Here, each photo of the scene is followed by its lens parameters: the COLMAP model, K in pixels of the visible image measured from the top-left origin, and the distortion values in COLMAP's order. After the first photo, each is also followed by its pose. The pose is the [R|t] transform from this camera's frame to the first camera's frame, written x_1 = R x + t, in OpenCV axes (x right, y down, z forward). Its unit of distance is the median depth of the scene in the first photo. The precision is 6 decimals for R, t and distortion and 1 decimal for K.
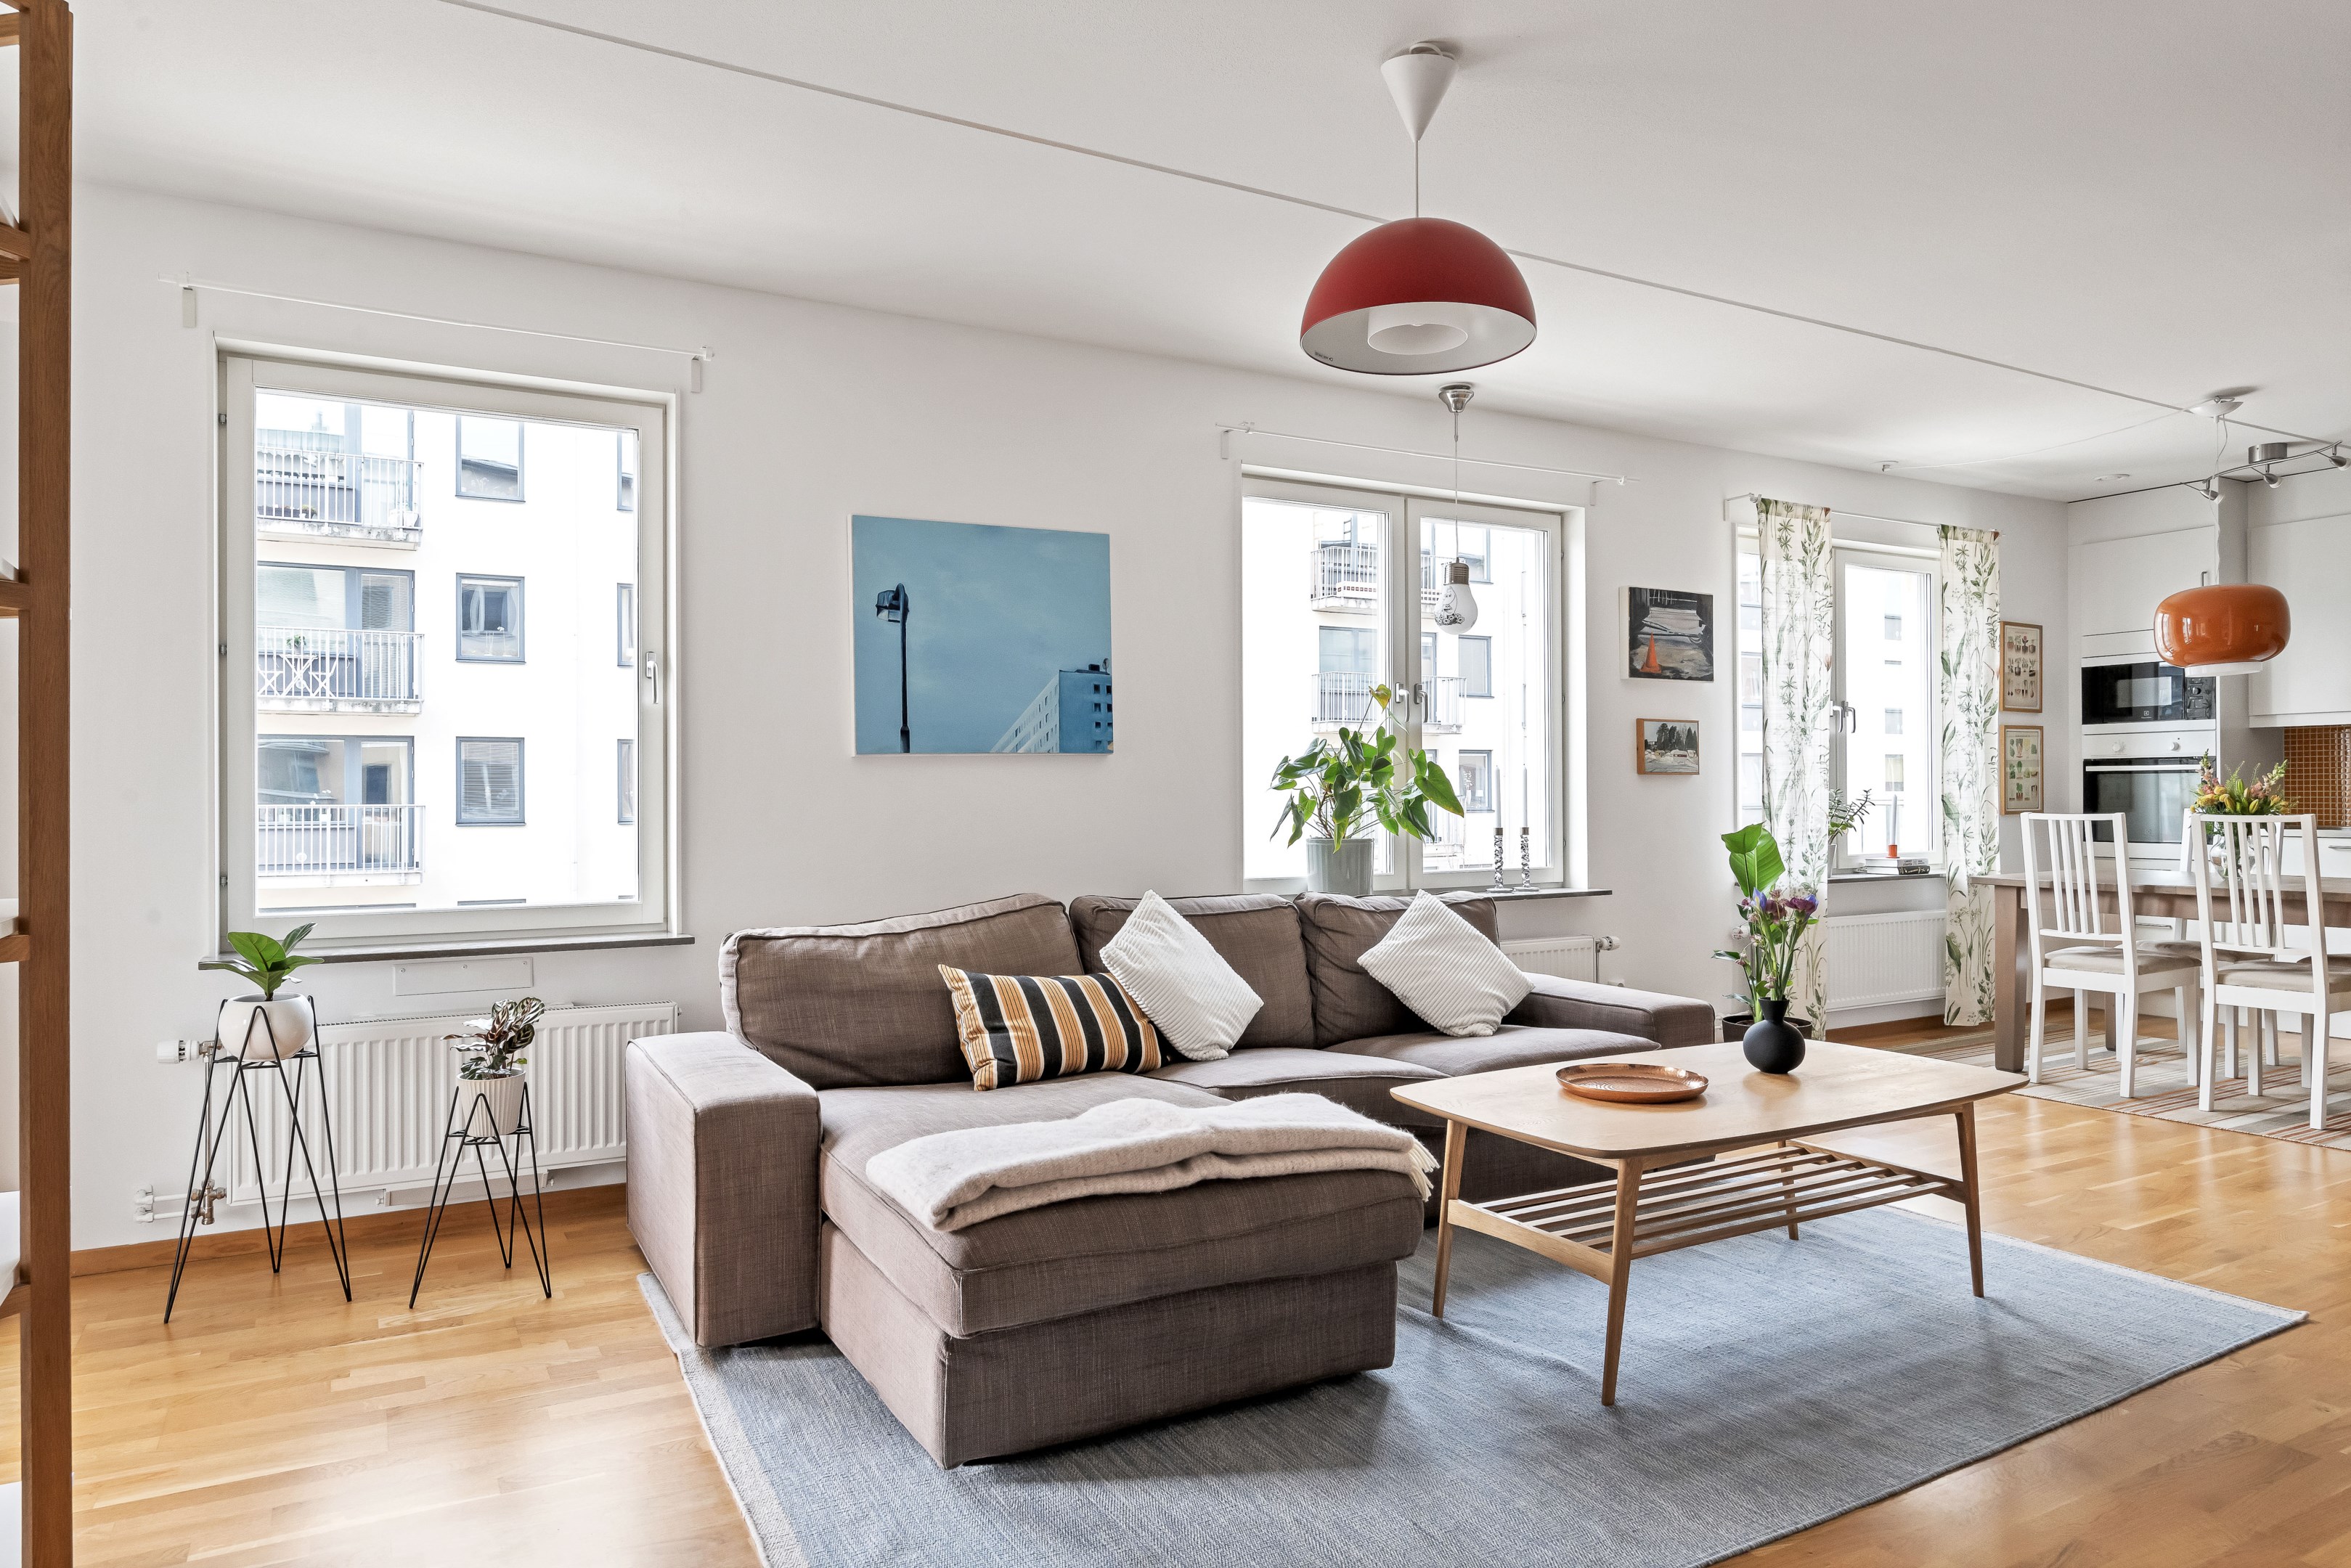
lens RADIAL K [[1490.2, 0, 1181.6], [0, 1490.2, 775.2], [0, 0, 1]] dist [-0.004884, 0.001478]
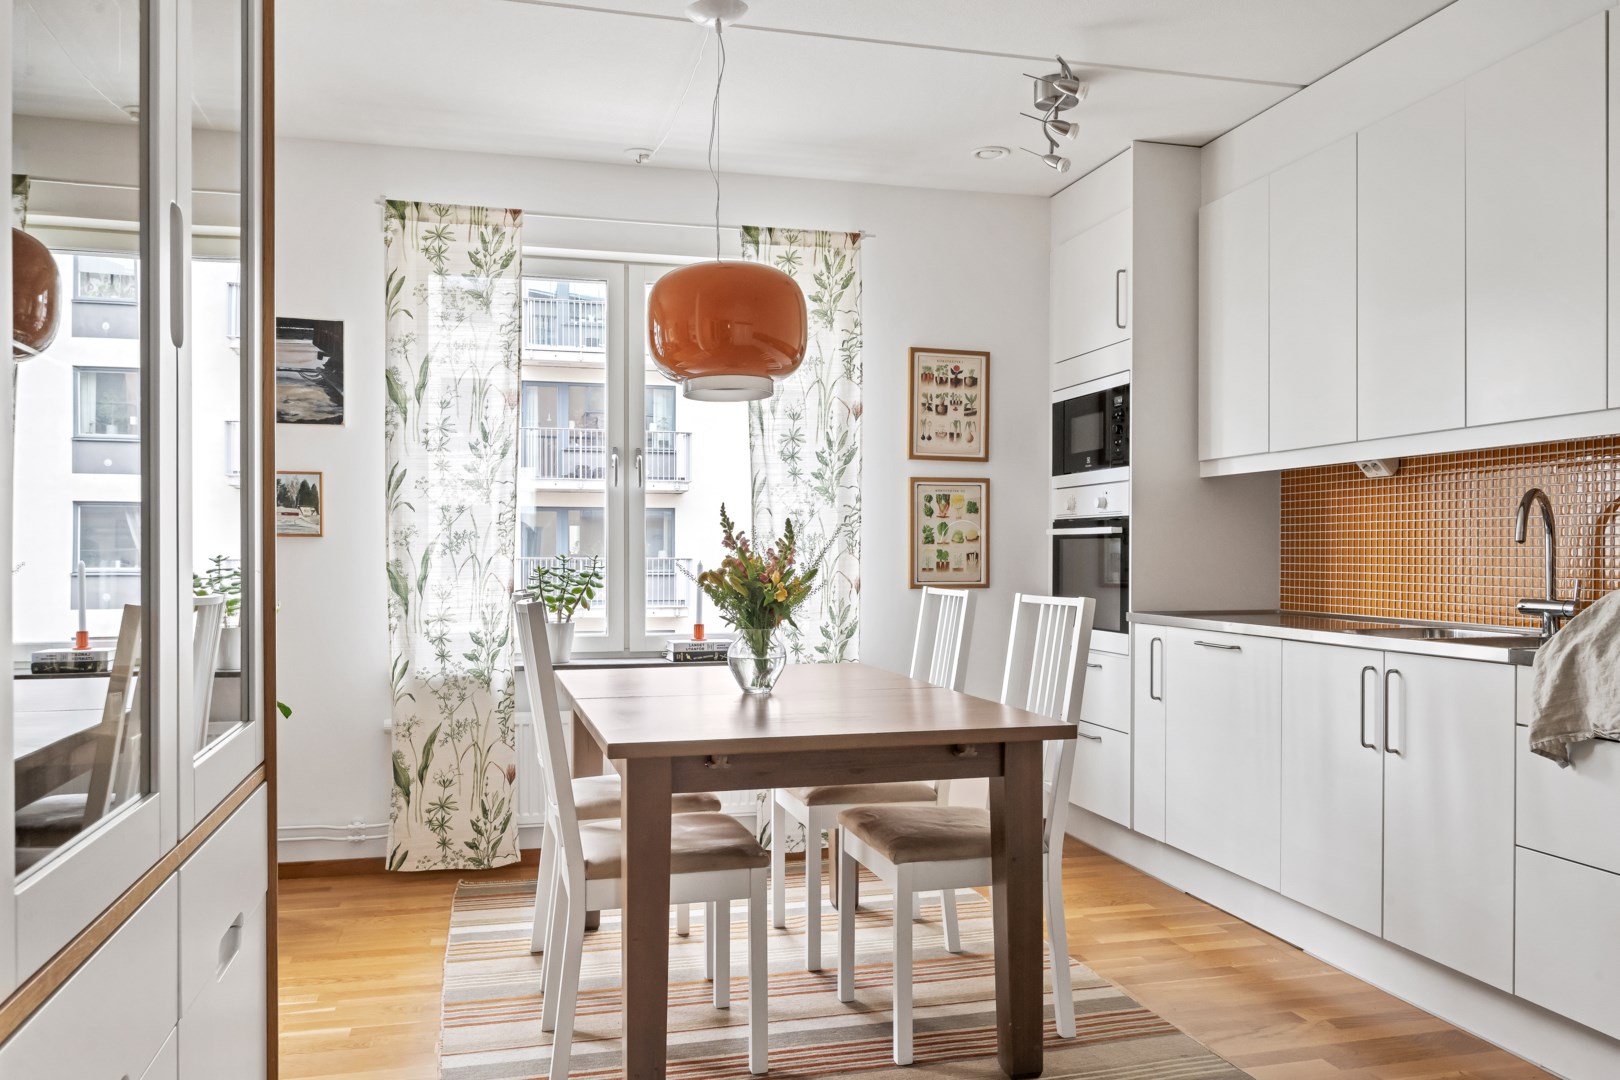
lens RADIAL K [[1187.5, 0, 811.4], [0, 1187.5, 555.1], [0, 0, 1]] dist [-0.016444, 0.010825]
pose [[0.965833, 0.010591, -0.258947, 0.792217], [-0.004633, 0.999711, 0.023606, -0.007458], [0.259123, -0.021599, 0.965603, 0.431983]]
